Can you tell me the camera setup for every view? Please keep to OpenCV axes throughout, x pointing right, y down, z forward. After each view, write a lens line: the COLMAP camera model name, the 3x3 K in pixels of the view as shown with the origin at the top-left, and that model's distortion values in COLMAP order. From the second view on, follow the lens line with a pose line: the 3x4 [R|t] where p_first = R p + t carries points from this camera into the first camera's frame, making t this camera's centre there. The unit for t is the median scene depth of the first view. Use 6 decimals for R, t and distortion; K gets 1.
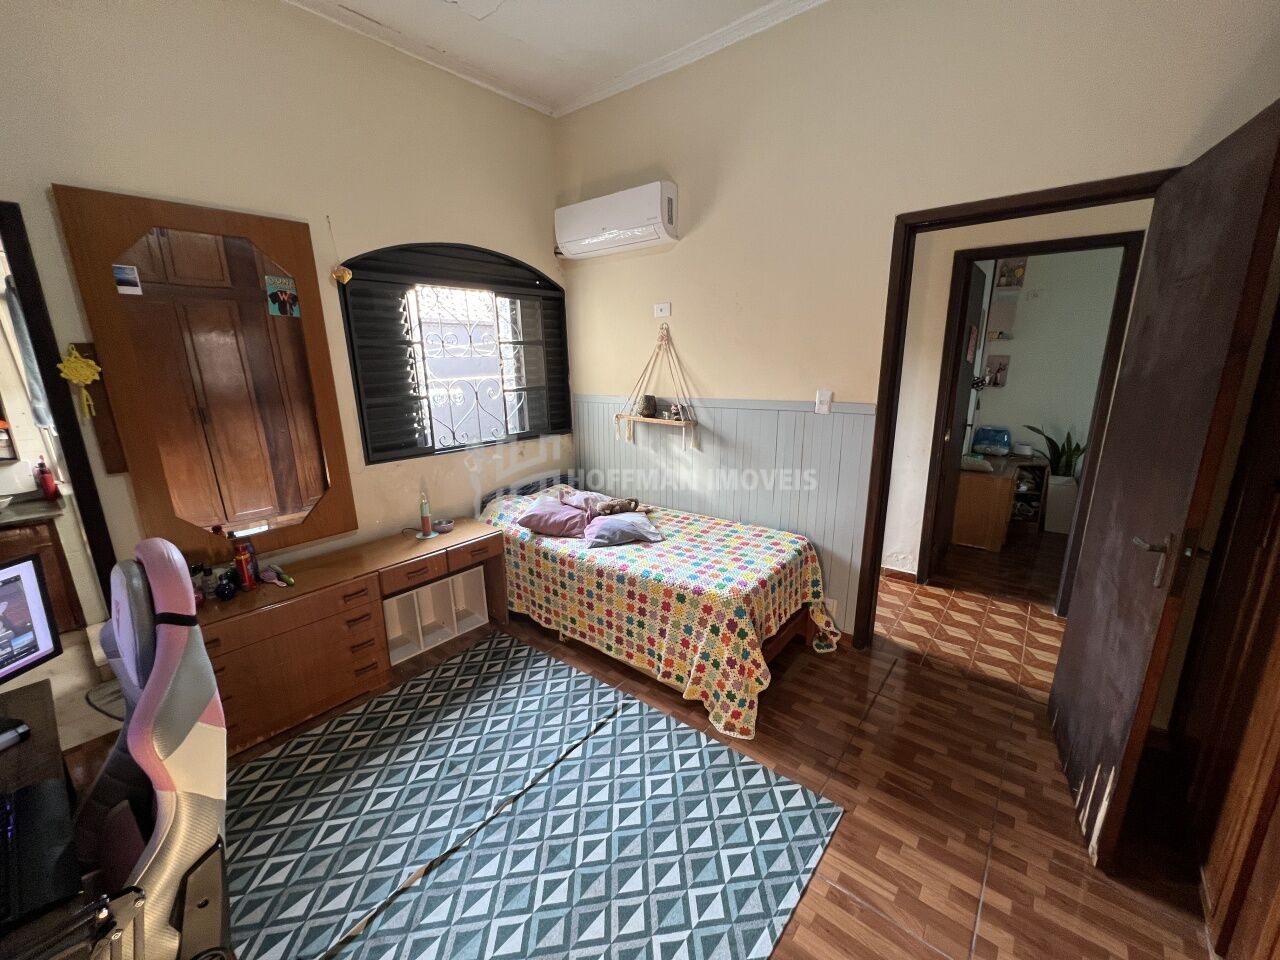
lens RADIAL K [[512.2, 0, 640.0], [0, 512.2, 480.0], [0, 0, 1]] dist [0.001057, -0.000031]
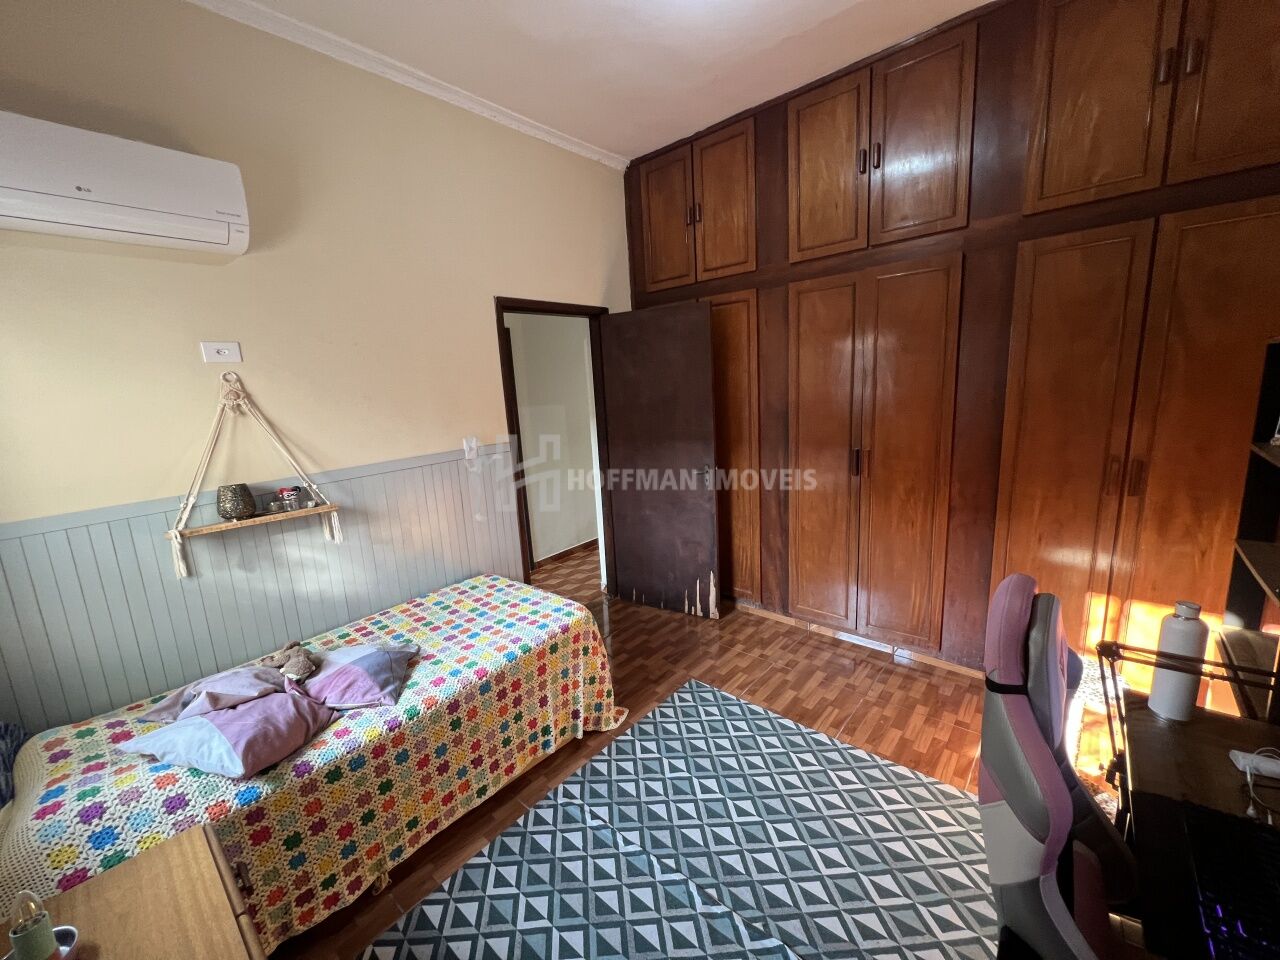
lens RADIAL K [[512.2, 0, 640.0], [0, 512.2, 480.0], [0, 0, 1]] dist [0.001057, -0.000031]
pose [[0.022232, -0.170280, 0.985145, -0.727435], [0.289338, 0.944315, 0.156693, -0.157050], [-0.956969, 0.281557, 0.070263, 0.605004]]
